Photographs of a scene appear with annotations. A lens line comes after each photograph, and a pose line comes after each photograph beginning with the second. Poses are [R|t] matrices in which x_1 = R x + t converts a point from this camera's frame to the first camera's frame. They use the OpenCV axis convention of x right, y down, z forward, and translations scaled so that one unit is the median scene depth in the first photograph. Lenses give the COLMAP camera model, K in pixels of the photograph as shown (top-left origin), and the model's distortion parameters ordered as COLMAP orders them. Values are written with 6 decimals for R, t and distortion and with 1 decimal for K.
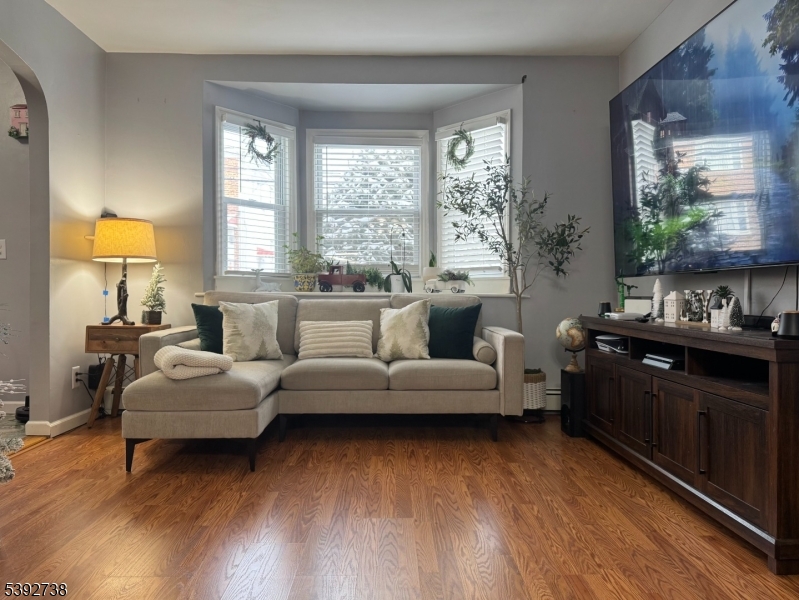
lens RADIAL K [[581.5, 0, 399.0], [0, 581.5, 301.3], [0, 0, 1]] dist [0.007249, -0.003301]
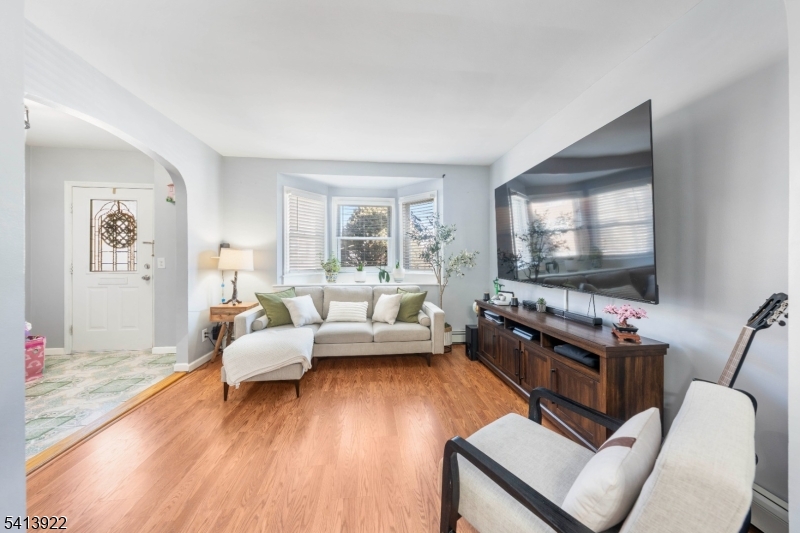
lens RADIAL K [[269.5, 0, 396.9], [0, 269.5, 263.5], [0, 0, 1]] dist [-0.000007, 0.000042]
pose [[0.996394, -0.004292, 0.084733, -0.031222], [0.004685, 0.999979, -0.004448, -0.100816], [-0.084712, 0.004829, 0.996394, 0.128330]]
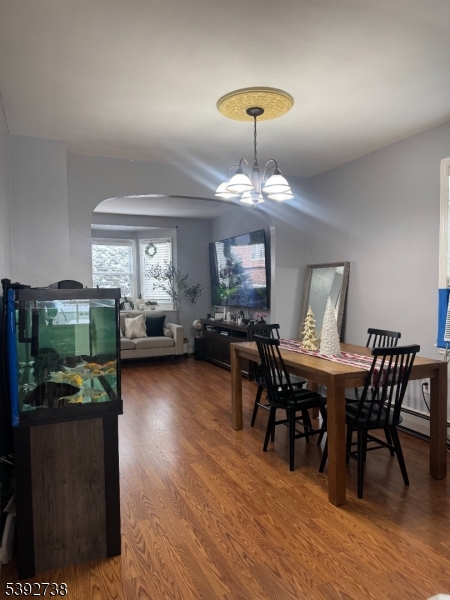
lens RADIAL K [[412.8, 0, 225.0], [0, 412.8, 300.0], [0, 0, 1]] dist [0.001236, -0.000232]
pose [[0.923268, -0.026954, 0.383210, -0.384950], [0.020382, 0.999567, 0.021201, -0.116339], [-0.383616, -0.011764, 0.923418, -0.999293]]
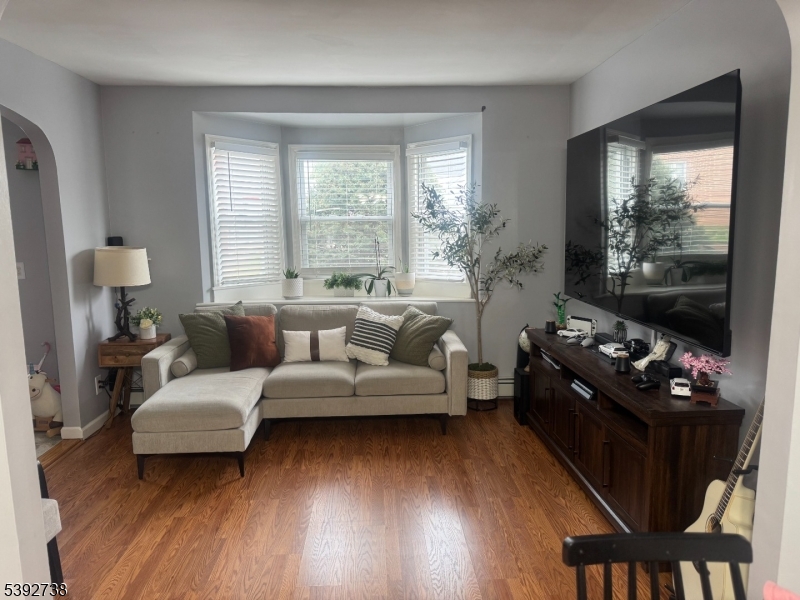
lens RADIAL K [[549.3, 0, 400.0], [0, 549.3, 300.0], [0, 0, 1]] dist [0.004911, -0.002524]
pose [[0.999347, -0.017634, 0.031552, 0.019658], [0.013643, 0.992376, 0.122486, -0.191143], [-0.033472, -0.121976, 0.991969, -0.108291]]
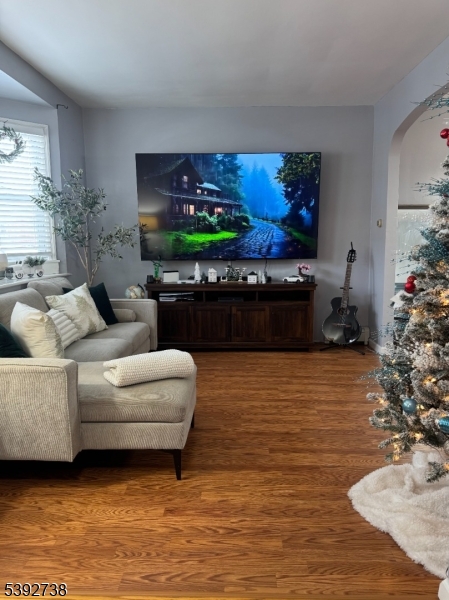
lens RADIAL K [[444.6, 0, 214.4], [0, 444.6, 298.3], [0, 0, 1]] dist [0.000847, 0.000019]
pose [[0.053733, -0.126811, 0.990470, -1.036297], [0.021338, 0.991823, 0.125827, -0.097873], [-0.998327, 0.014373, 0.055999, 0.784116]]
